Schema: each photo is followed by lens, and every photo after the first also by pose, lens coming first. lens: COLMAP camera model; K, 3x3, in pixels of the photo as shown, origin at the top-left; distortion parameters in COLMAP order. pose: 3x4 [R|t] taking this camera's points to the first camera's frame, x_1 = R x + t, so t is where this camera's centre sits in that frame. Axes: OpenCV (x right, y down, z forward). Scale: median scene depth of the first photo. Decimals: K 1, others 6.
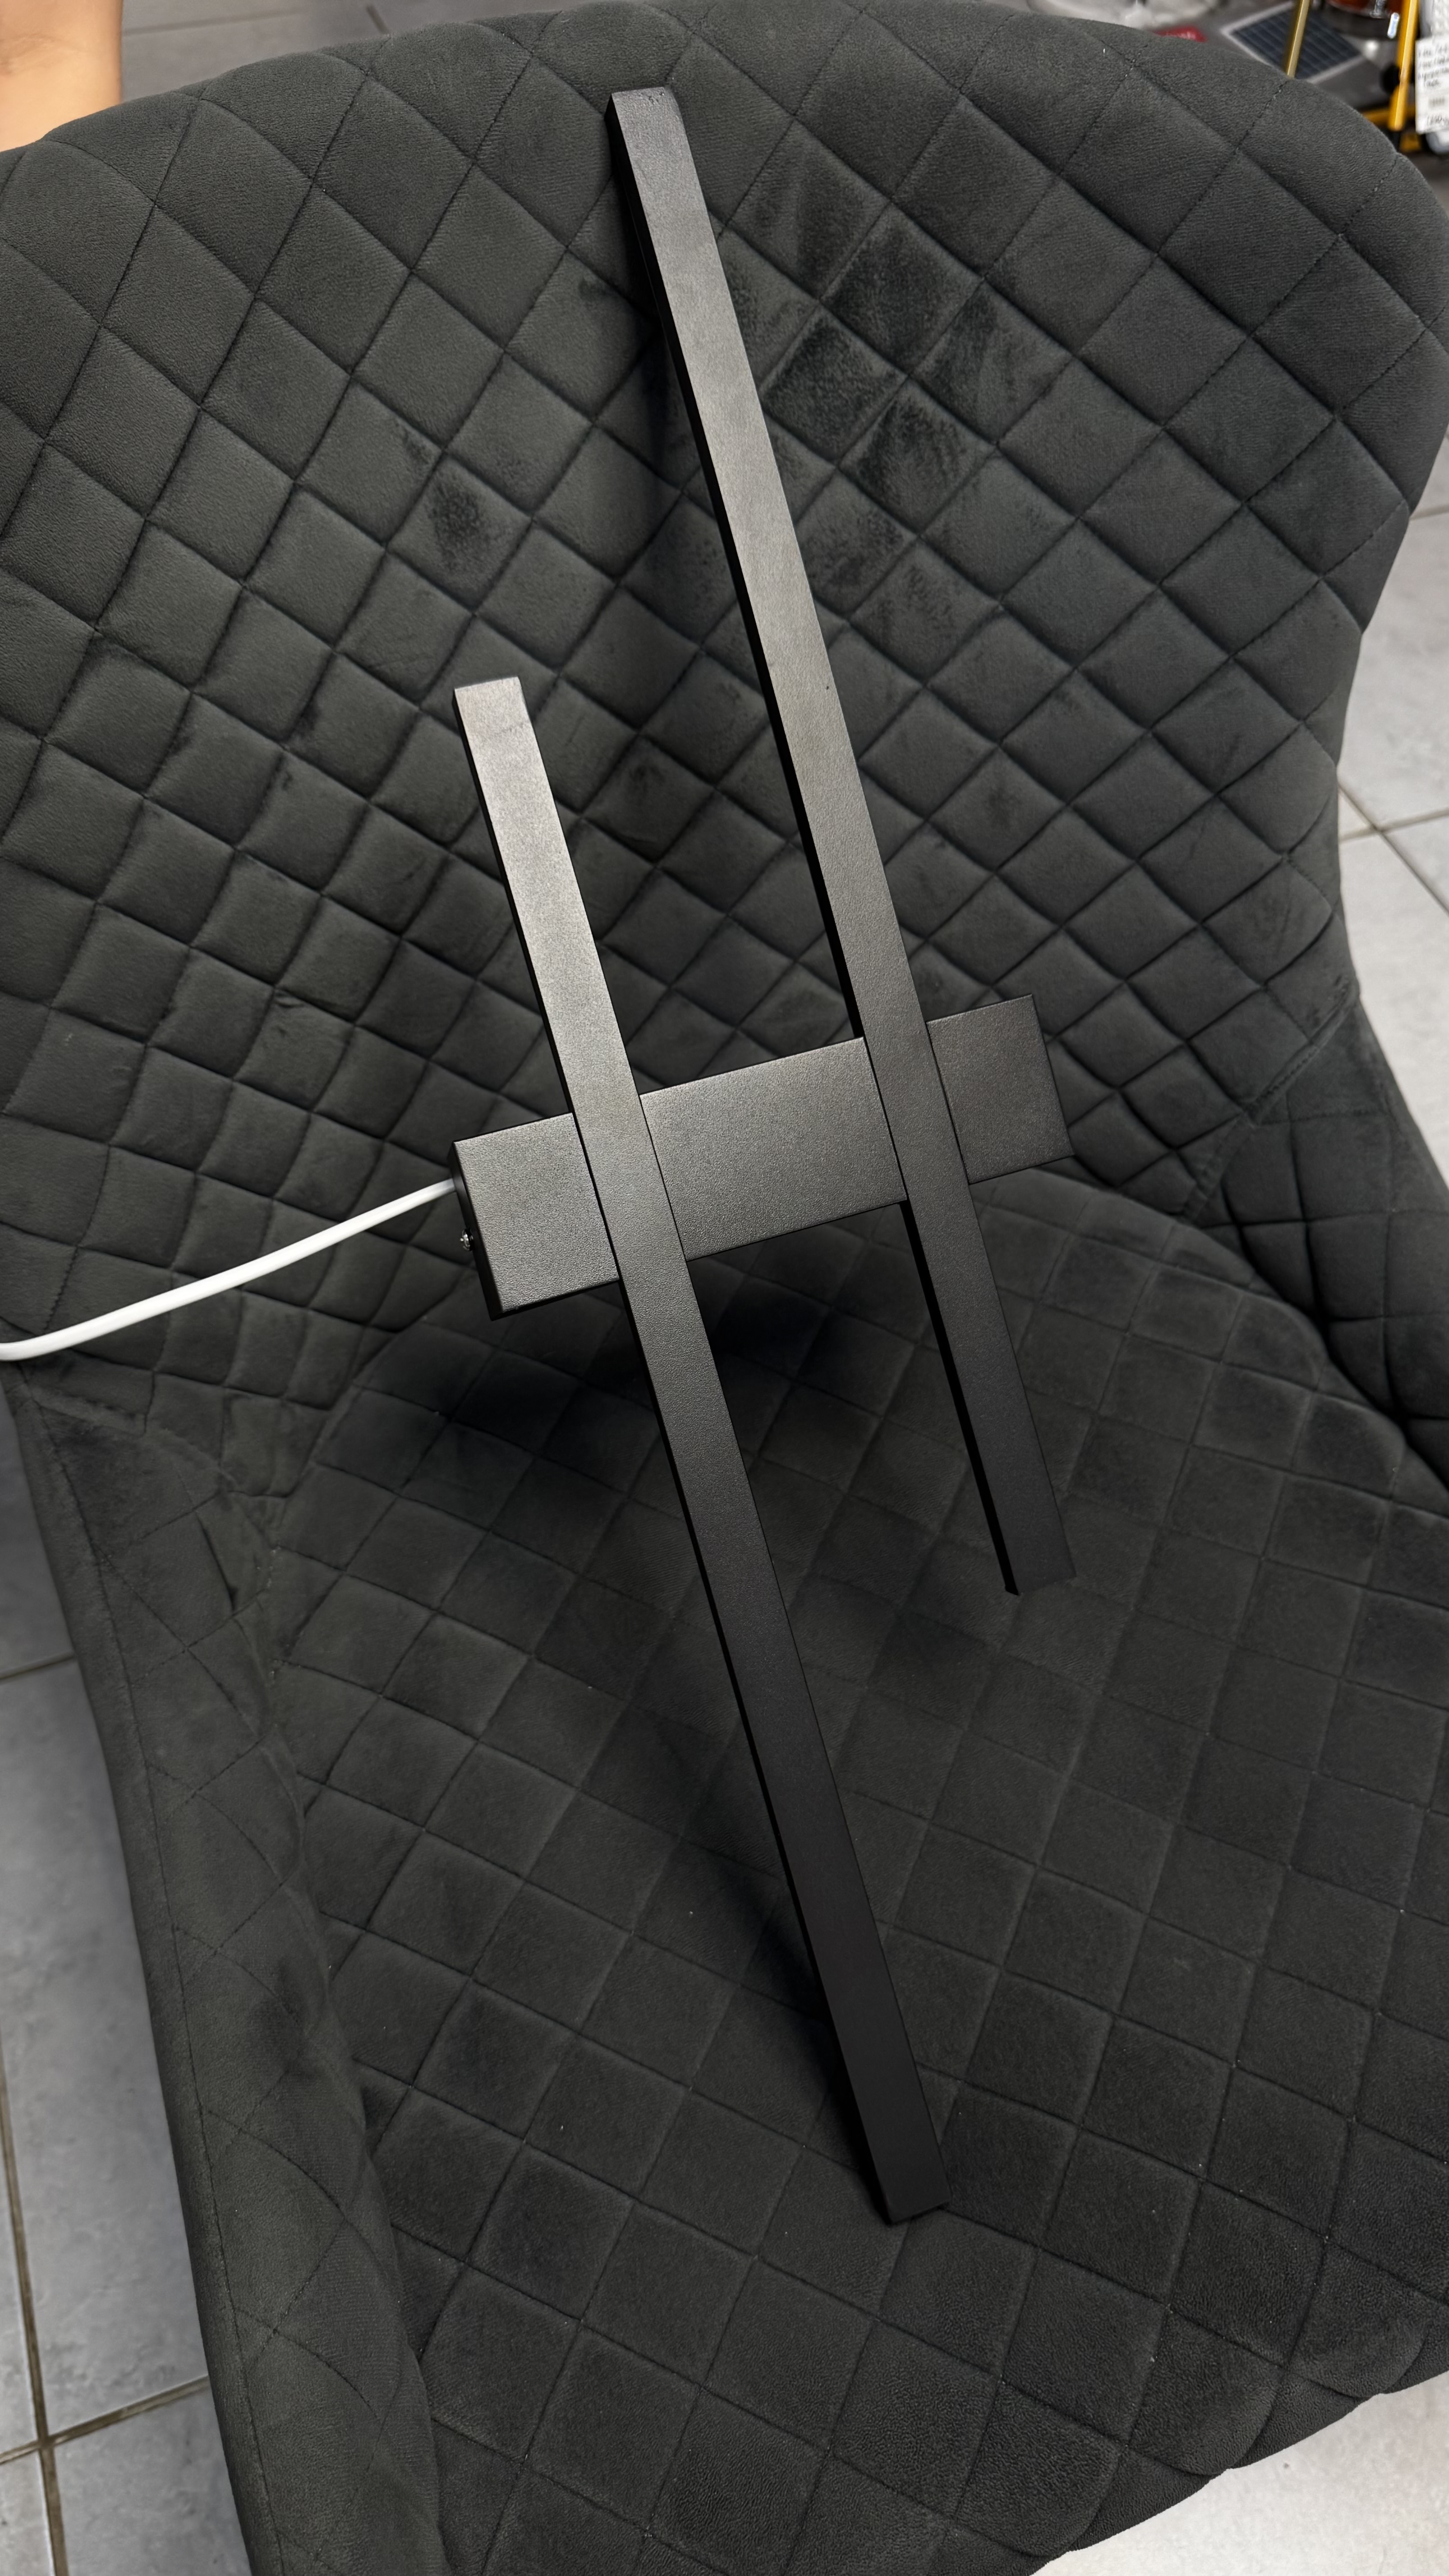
lens RADIAL K [[1903.3, 0, 735.0], [0, 1903.3, 1293.4], [0, 0, 1]] dist [-0.019177, -0.009768]
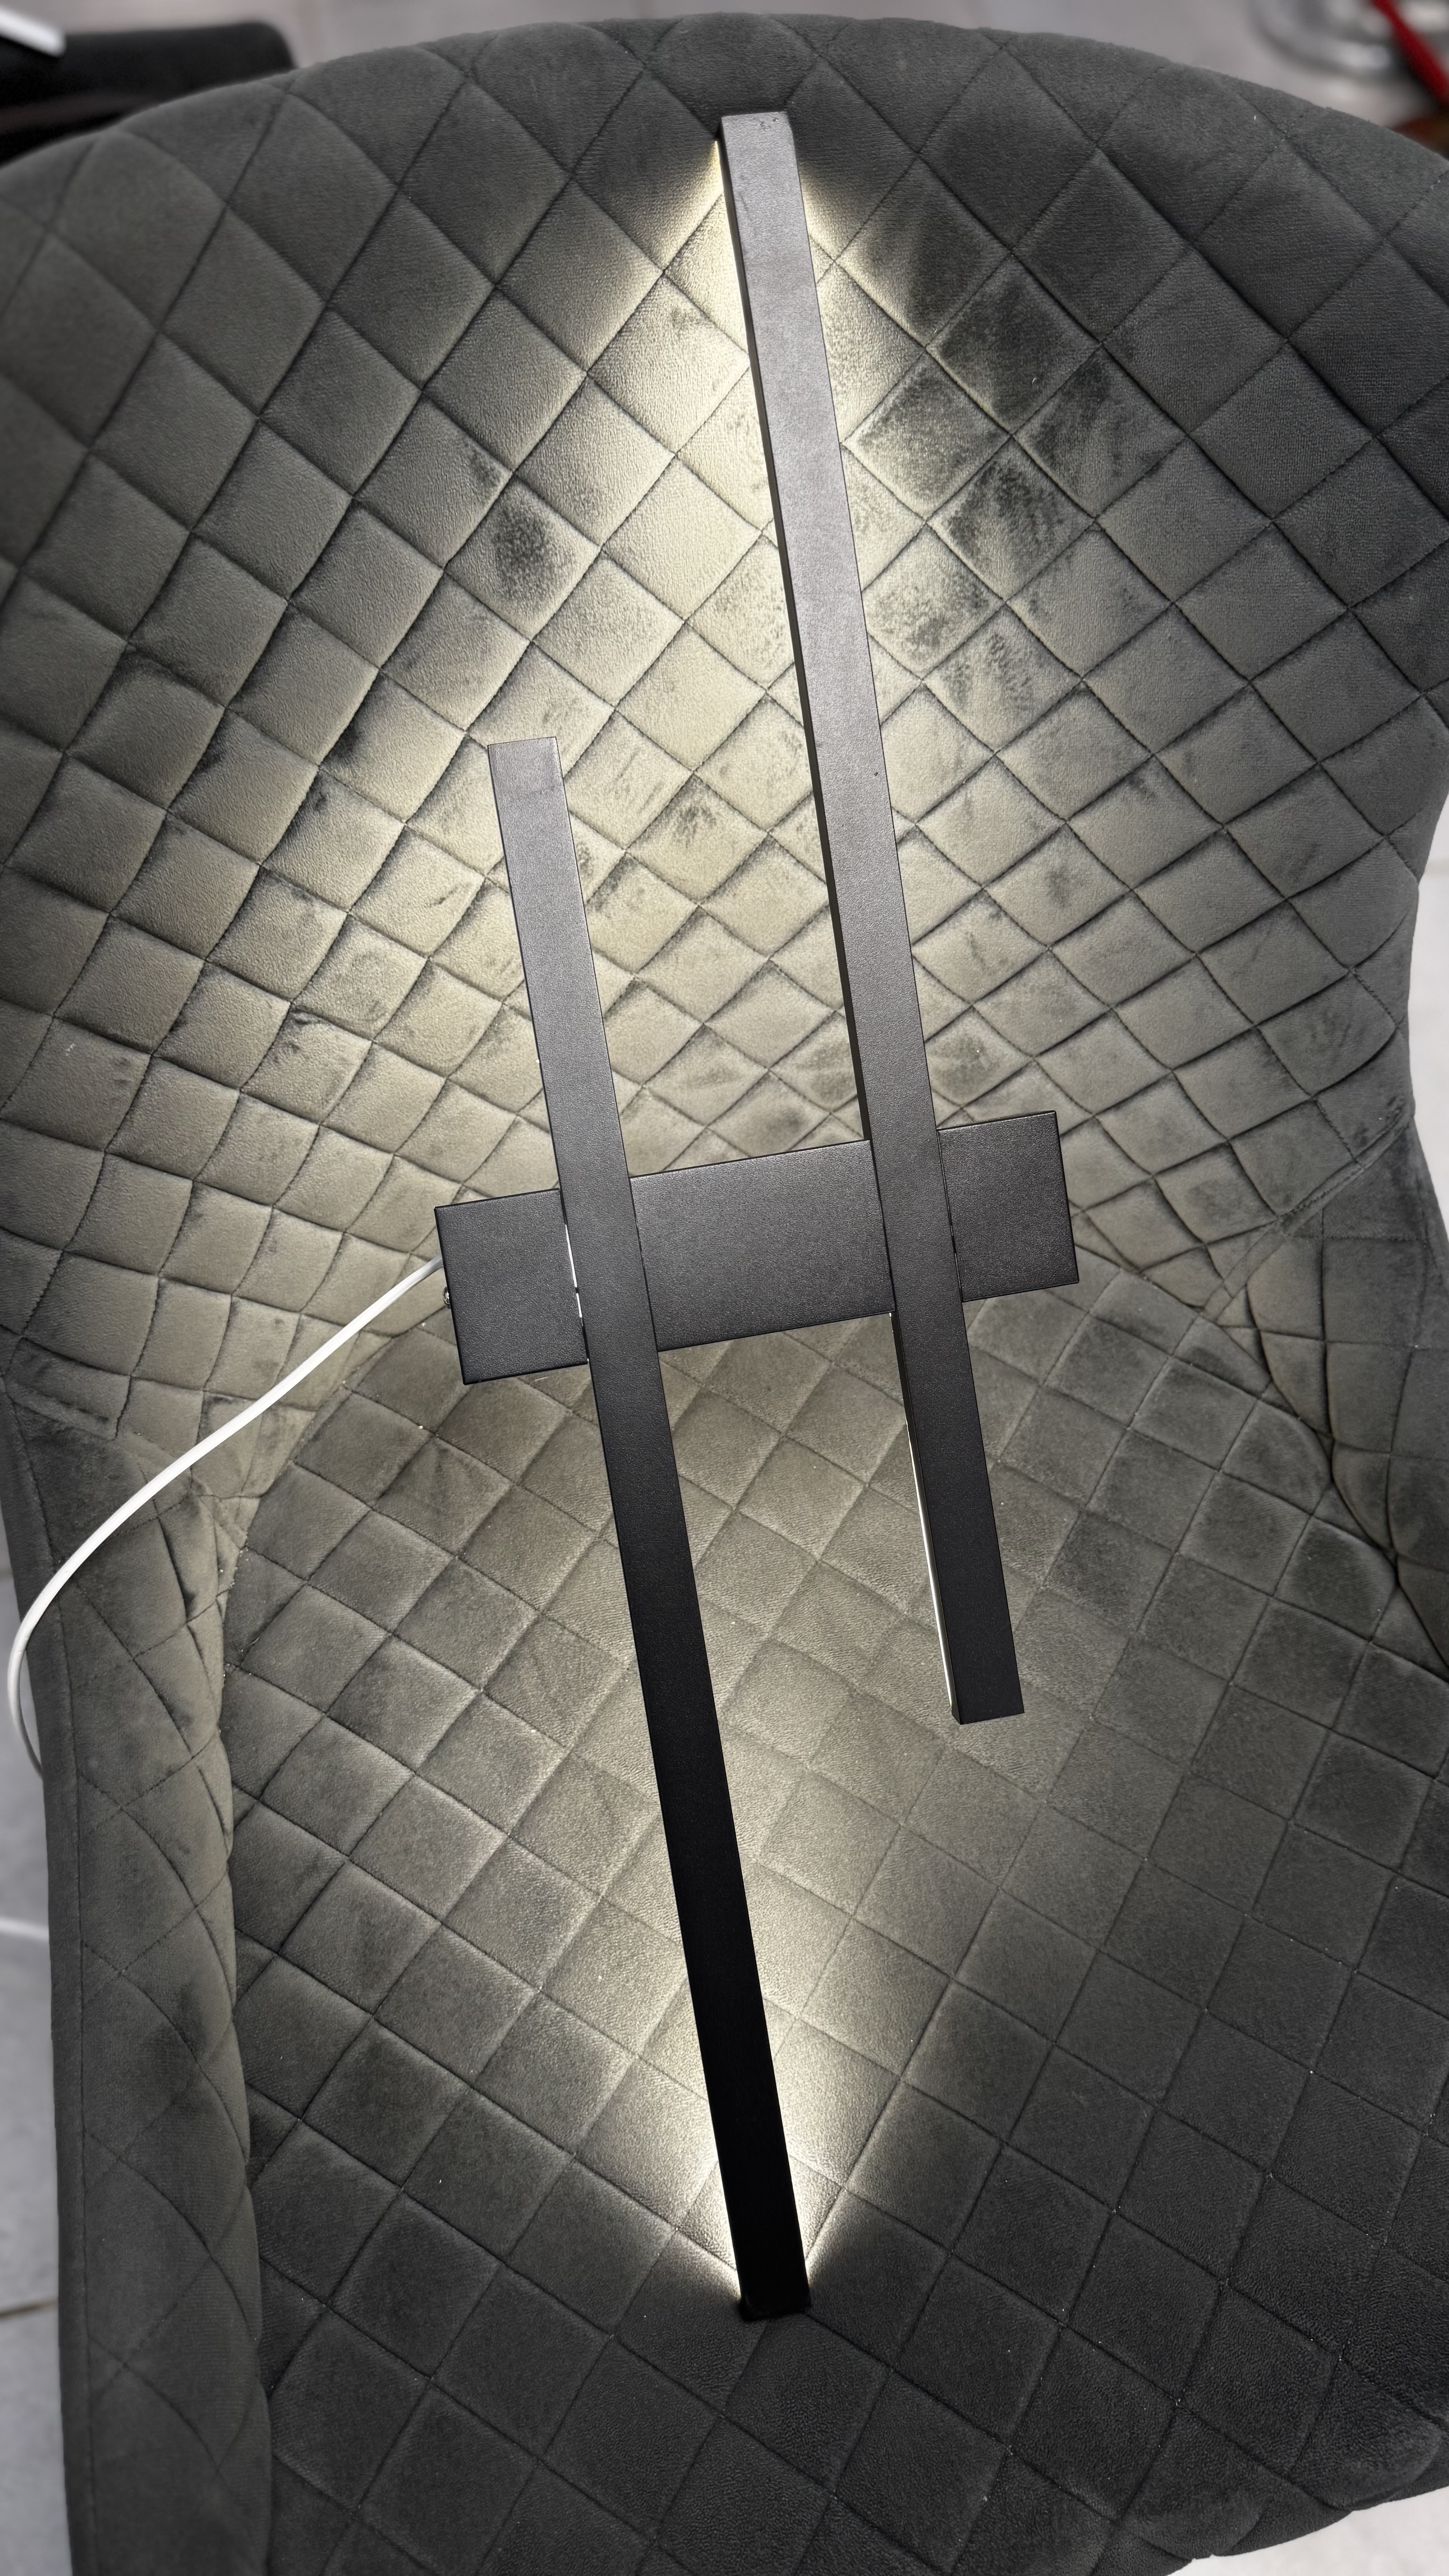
lens RADIAL K [[1903.3, 0, 727.1], [0, 1903.3, 1295.2], [0, 0, 1]] dist [-0.019177, -0.009768]
pose [[0.991731, 0.120464, -0.044254, 0.045719], [-0.117522, 0.991009, 0.063947, -0.106066], [0.051559, -0.058218, 0.996972, 0.024078]]
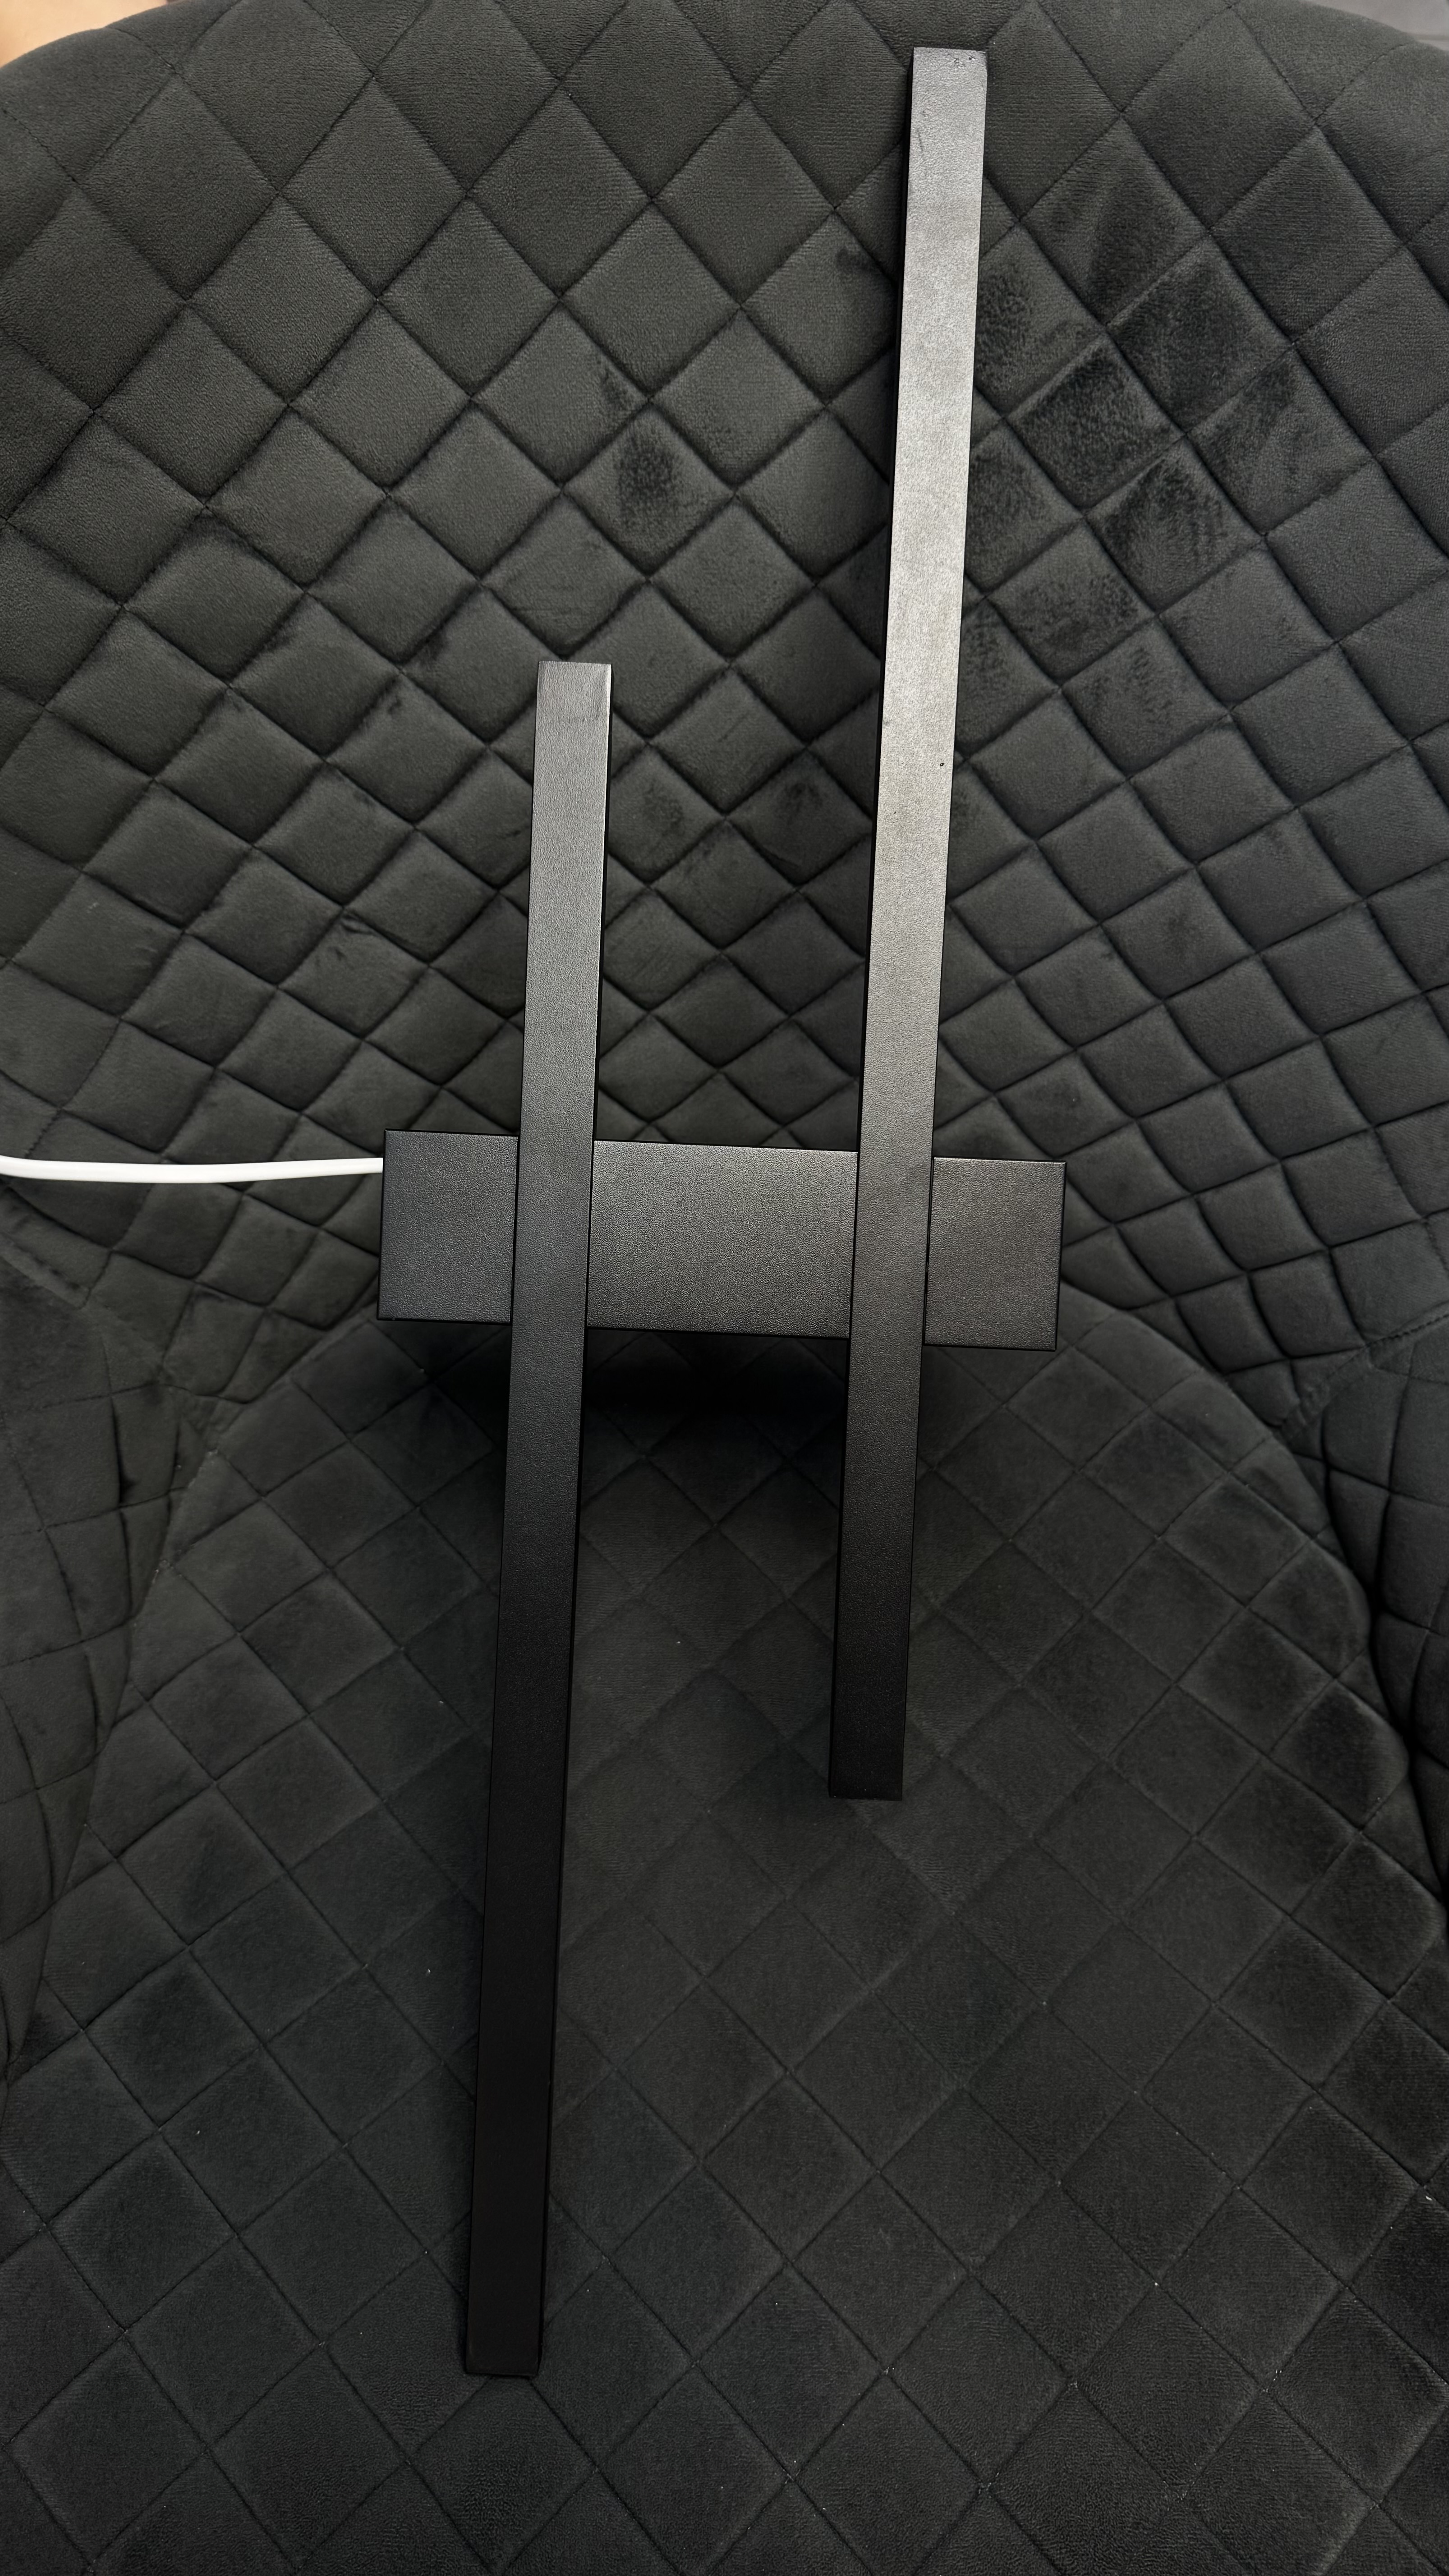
lens RADIAL K [[1903.3, 0, 739.1], [0, 1903.3, 1286.0], [0, 0, 1]] dist [-0.019177, -0.009768]
pose [[0.925872, 0.319391, -0.201870, 0.208152], [-0.310489, 0.947598, 0.075199, -0.120924], [0.215309, -0.006946, 0.976521, 0.111276]]
